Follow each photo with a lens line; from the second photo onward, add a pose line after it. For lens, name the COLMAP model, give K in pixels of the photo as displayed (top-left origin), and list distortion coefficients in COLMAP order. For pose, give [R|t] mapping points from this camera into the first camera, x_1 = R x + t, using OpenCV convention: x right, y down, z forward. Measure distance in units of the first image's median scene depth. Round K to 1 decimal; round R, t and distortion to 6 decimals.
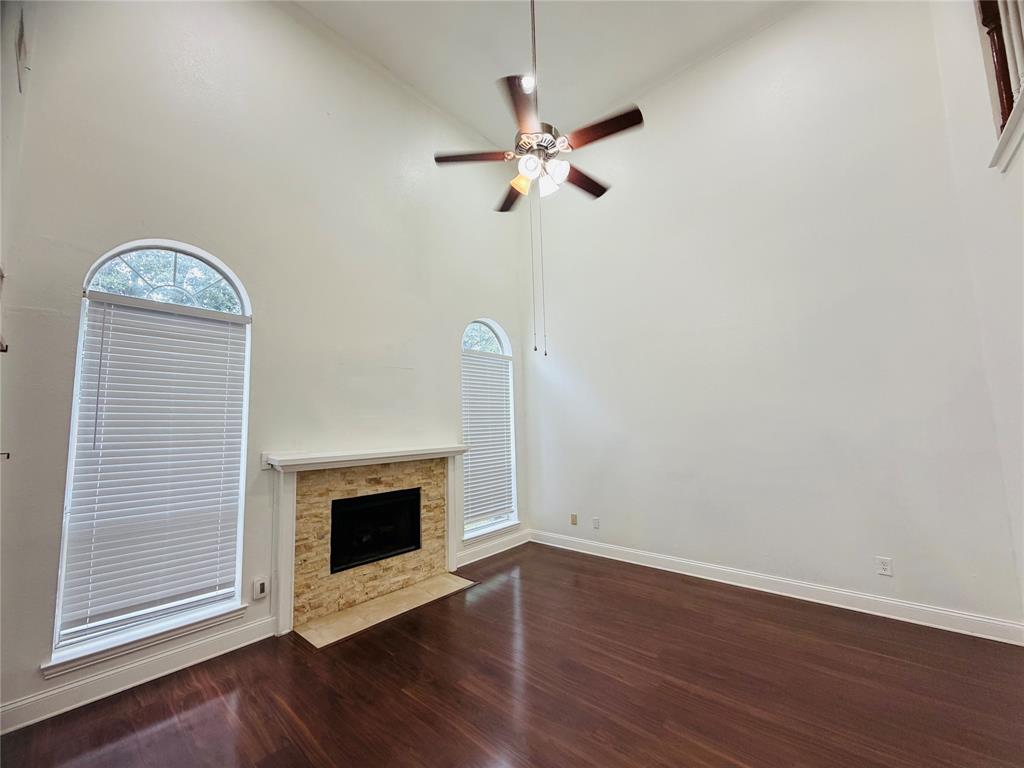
lens RADIAL K [[408.1, 0, 509.1], [0, 408.1, 382.5], [0, 0, 1]] dist [0.001814, -0.000001]
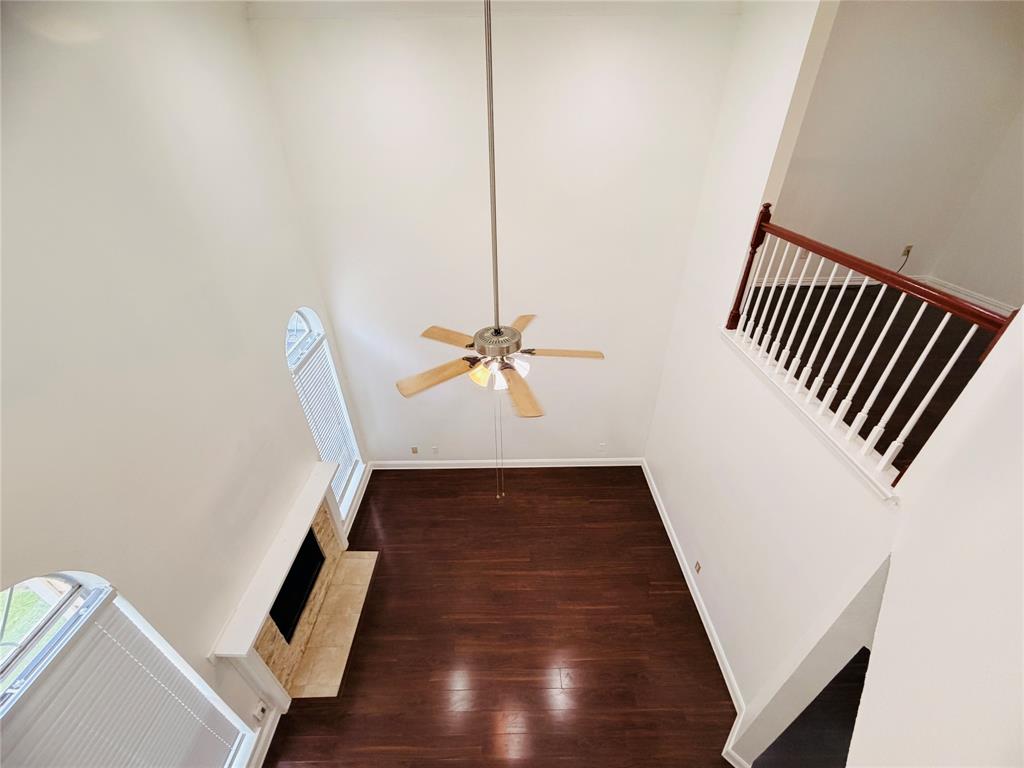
lens RADIAL K [[408.1, 0, 515.1], [0, 408.1, 385.6], [0, 0, 1]] dist [0.001814, -0.000001]
pose [[0.738450, -0.355382, 0.573057, -0.321345], [-0.076475, 0.800223, 0.594807, -0.728075], [-0.669957, -0.483060, 0.563747, 0.250070]]
